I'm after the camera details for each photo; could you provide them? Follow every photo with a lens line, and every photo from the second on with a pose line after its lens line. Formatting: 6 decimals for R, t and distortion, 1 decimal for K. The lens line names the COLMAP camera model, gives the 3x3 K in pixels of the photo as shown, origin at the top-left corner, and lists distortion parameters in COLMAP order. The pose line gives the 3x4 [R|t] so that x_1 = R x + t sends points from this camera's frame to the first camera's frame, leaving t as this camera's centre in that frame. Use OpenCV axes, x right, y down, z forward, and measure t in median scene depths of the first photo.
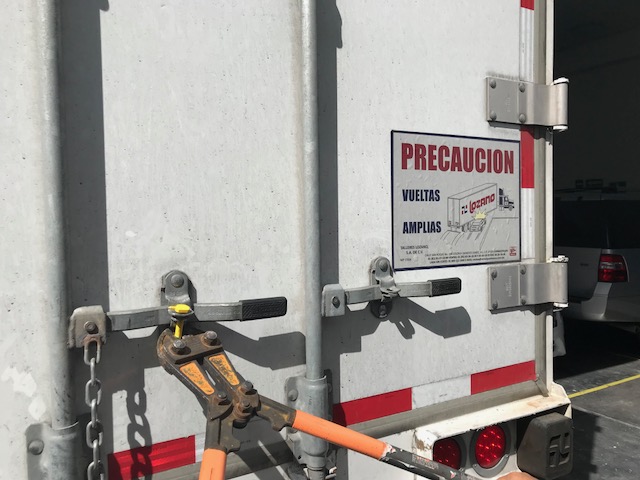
lens RADIAL K [[573.6, 0, 351.5], [0, 573.6, 239.5], [0, 0, 1]] dist [0.017166, 0.006895]
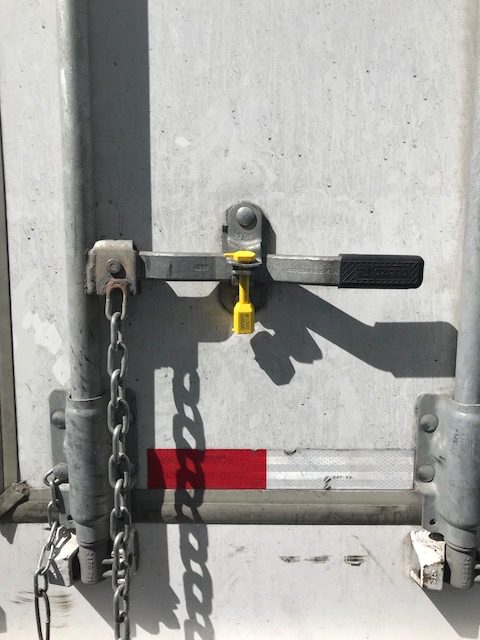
lens RADIAL K [[573.6, 0, 242.9], [0, 573.6, 330.5], [0, 0, 1]] dist [0.017166, 0.006895]
pose [[0.844363, 0.093112, -0.527618, 0.054804], [-0.042076, 0.993265, 0.107952, 0.133031], [0.534116, -0.068951, 0.842595, 0.442545]]
